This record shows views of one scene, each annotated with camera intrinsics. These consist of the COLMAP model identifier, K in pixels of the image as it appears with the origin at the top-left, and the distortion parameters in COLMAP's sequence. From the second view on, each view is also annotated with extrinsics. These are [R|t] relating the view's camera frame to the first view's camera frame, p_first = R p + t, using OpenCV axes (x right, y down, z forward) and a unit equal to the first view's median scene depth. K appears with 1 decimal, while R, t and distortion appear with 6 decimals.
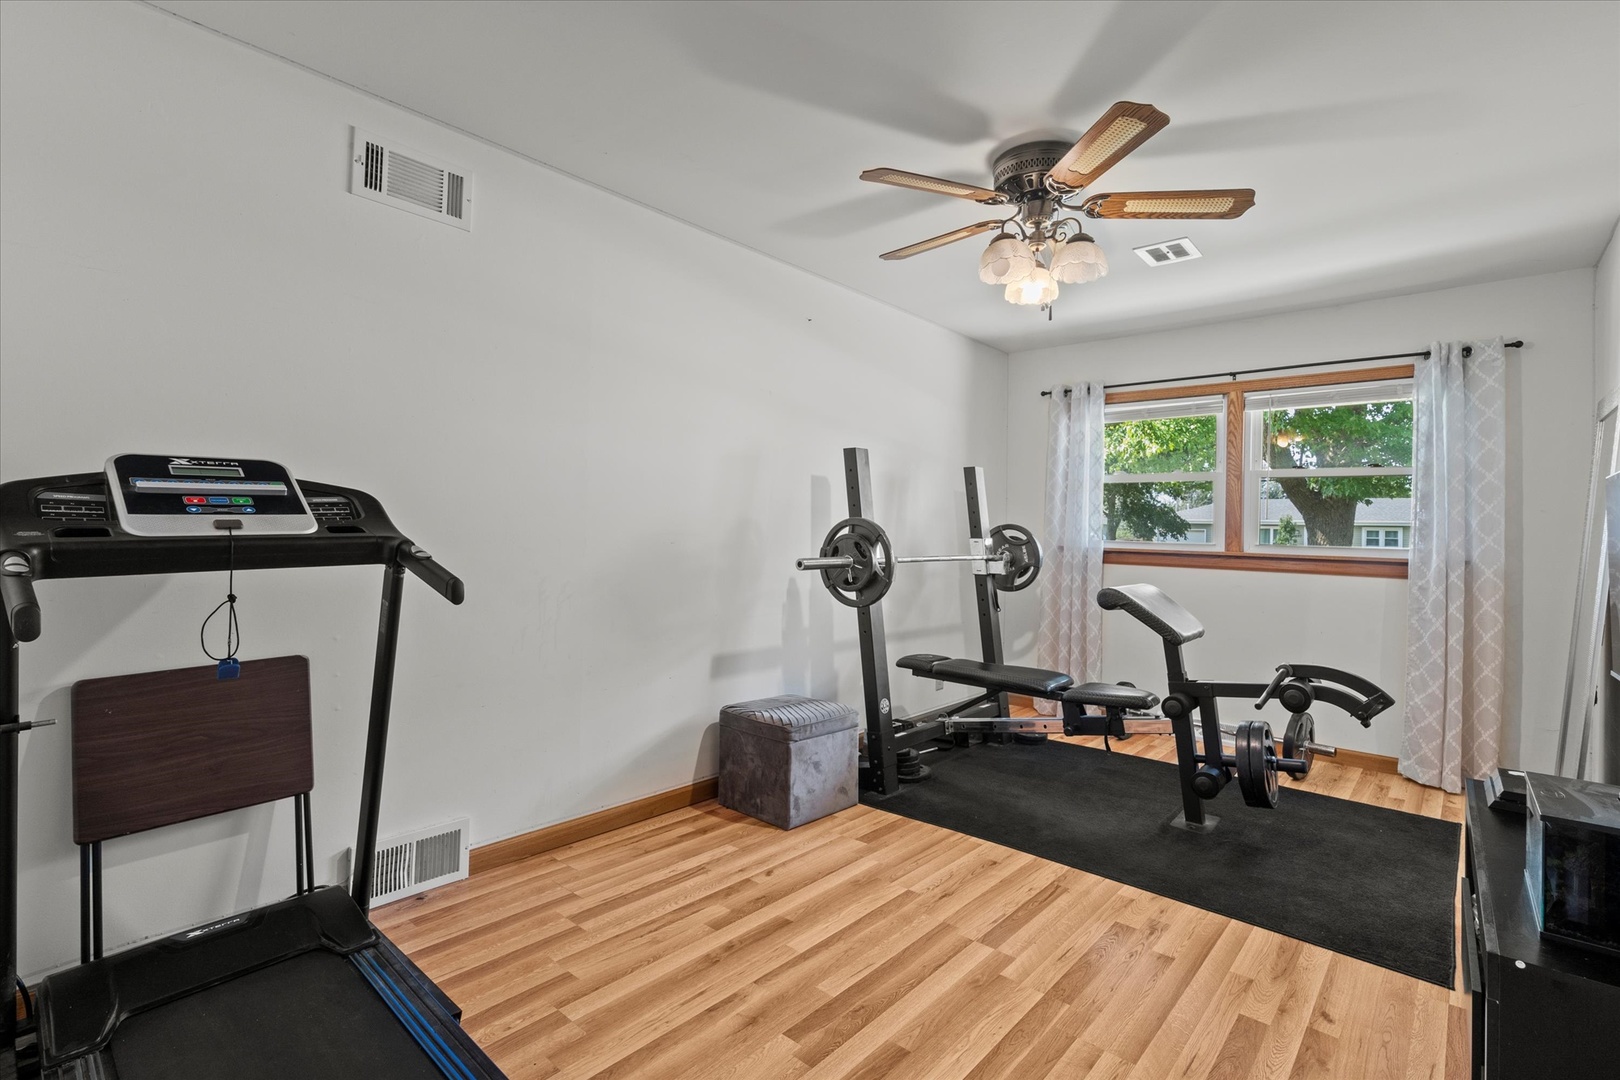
lens RADIAL K [[742.4, 0, 807.4], [0, 742.4, 516.8], [0, 0, 1]] dist [-0.000993, -0.000575]
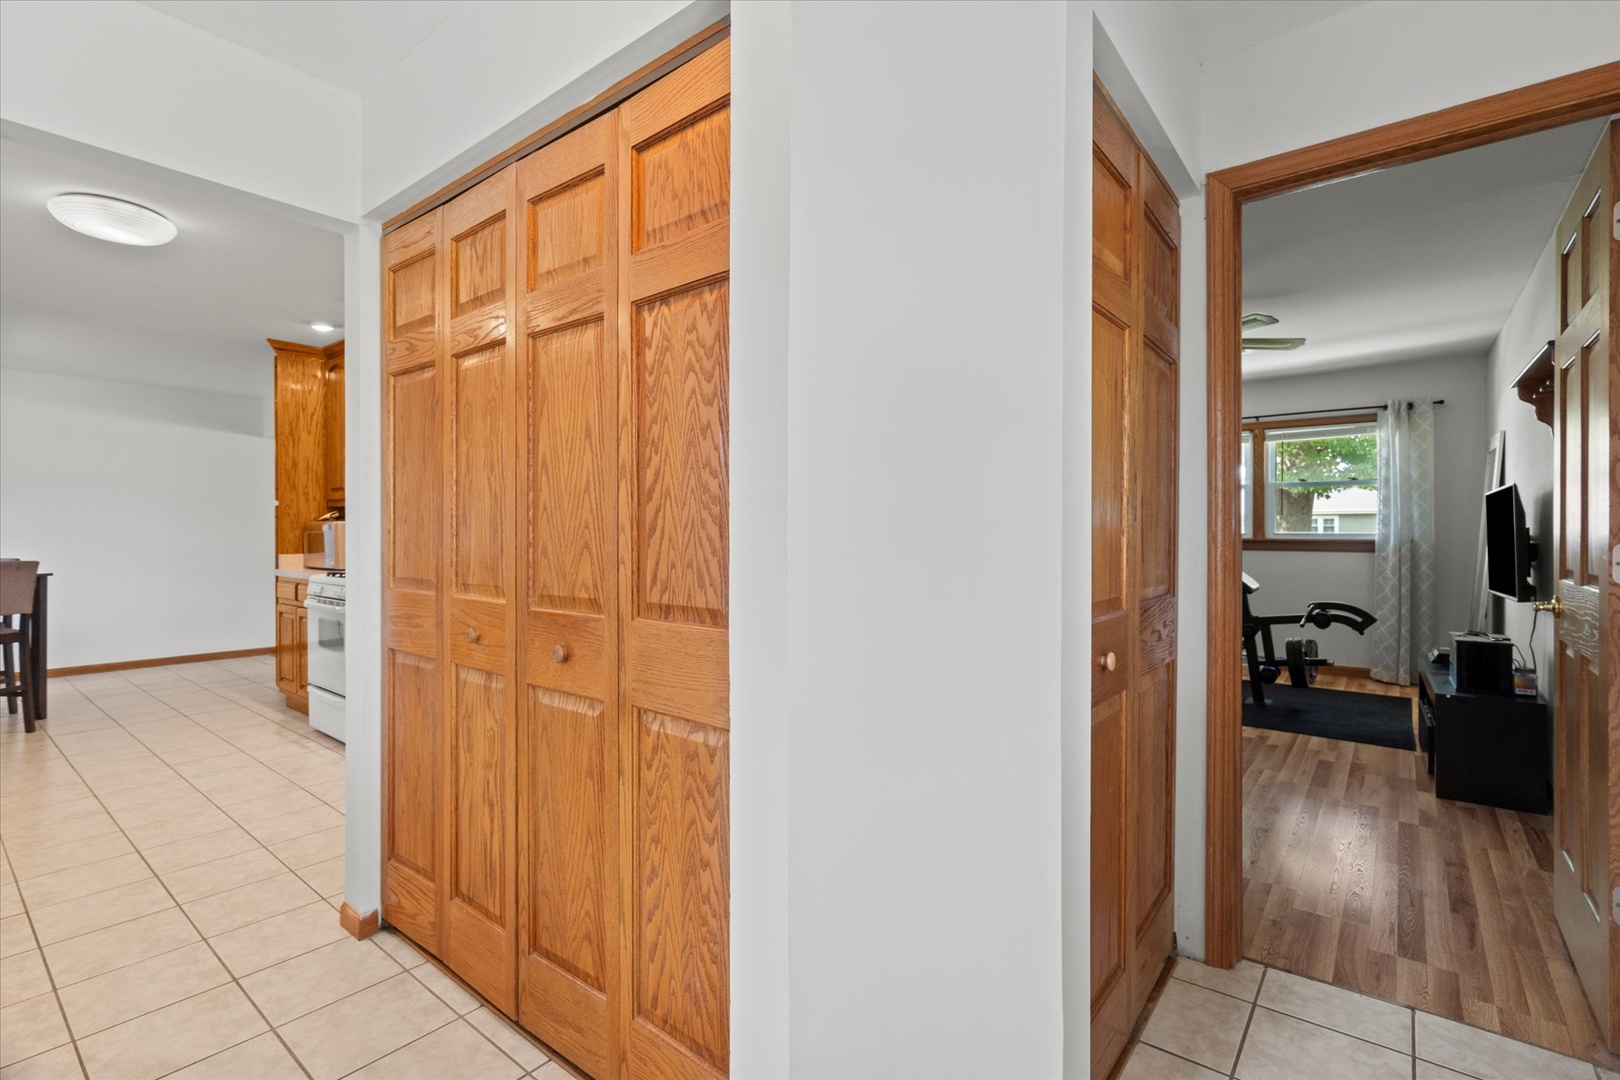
lens RADIAL K [[742.4, 0, 807.9], [0, 742.4, 528.8], [0, 0, 1]] dist [-0.000993, -0.000575]
pose [[0.997899, -0.024203, 0.060099, -0.483989], [0.023221, 0.999586, 0.016998, -0.020212], [-0.060485, -0.015566, 0.998048, -0.493735]]
